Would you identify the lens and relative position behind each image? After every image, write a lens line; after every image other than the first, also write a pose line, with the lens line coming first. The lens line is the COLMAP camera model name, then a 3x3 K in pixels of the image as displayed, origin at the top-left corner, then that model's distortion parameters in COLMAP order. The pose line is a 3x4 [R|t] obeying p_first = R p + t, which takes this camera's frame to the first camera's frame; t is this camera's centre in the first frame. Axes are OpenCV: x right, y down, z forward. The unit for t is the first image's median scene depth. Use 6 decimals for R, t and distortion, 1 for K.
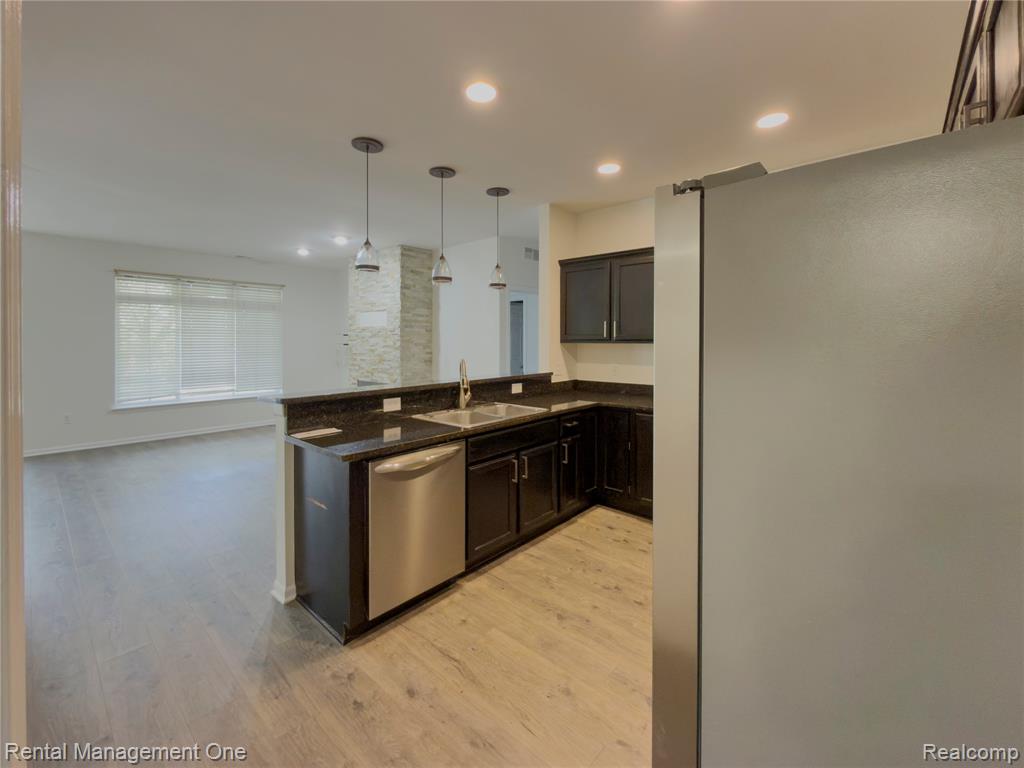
lens RADIAL K [[431.9, 0, 516.5], [0, 431.9, 347.2], [0, 0, 1]] dist [0.001549, -0.001469]
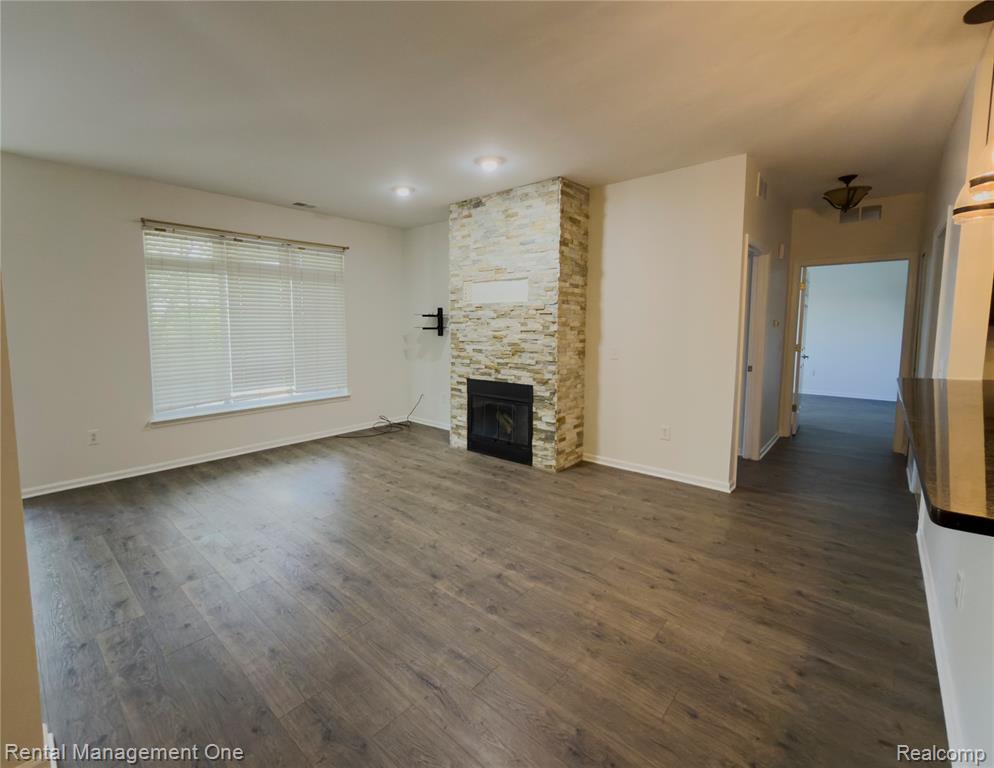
lens RADIAL K [[455.8, 0, 463.7], [0, 455.8, 370.0], [0, 0, 1]] dist [0.003044, -0.000022]
pose [[0.999475, -0.000475, -0.032389, -0.586581], [0.003393, 0.995926, 0.090108, -0.010004], [0.032214, -0.090171, 0.995405, 0.412677]]
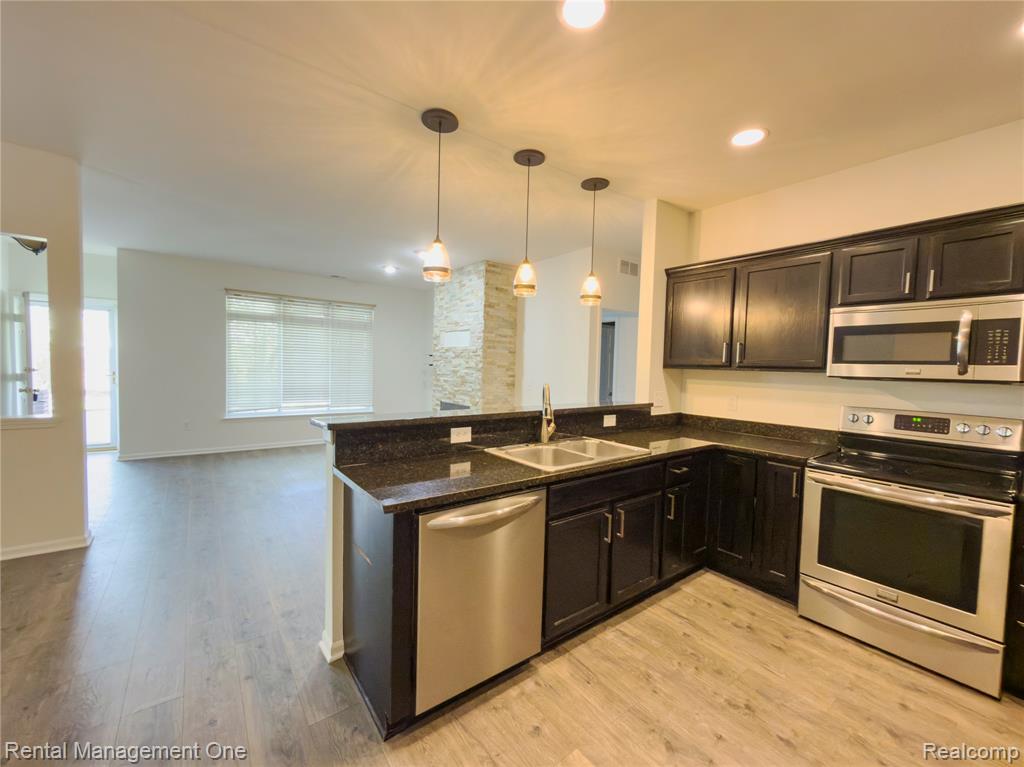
lens RADIAL K [[431.9, 0, 519.1], [0, 431.9, 390.3], [0, 0, 1]] dist [0.001549, -0.001469]
pose [[0.981559, 0.037343, -0.187475, -0.013770], [-0.029465, 0.998569, 0.044636, 0.003435], [0.188874, -0.038289, 0.981255, 0.117085]]
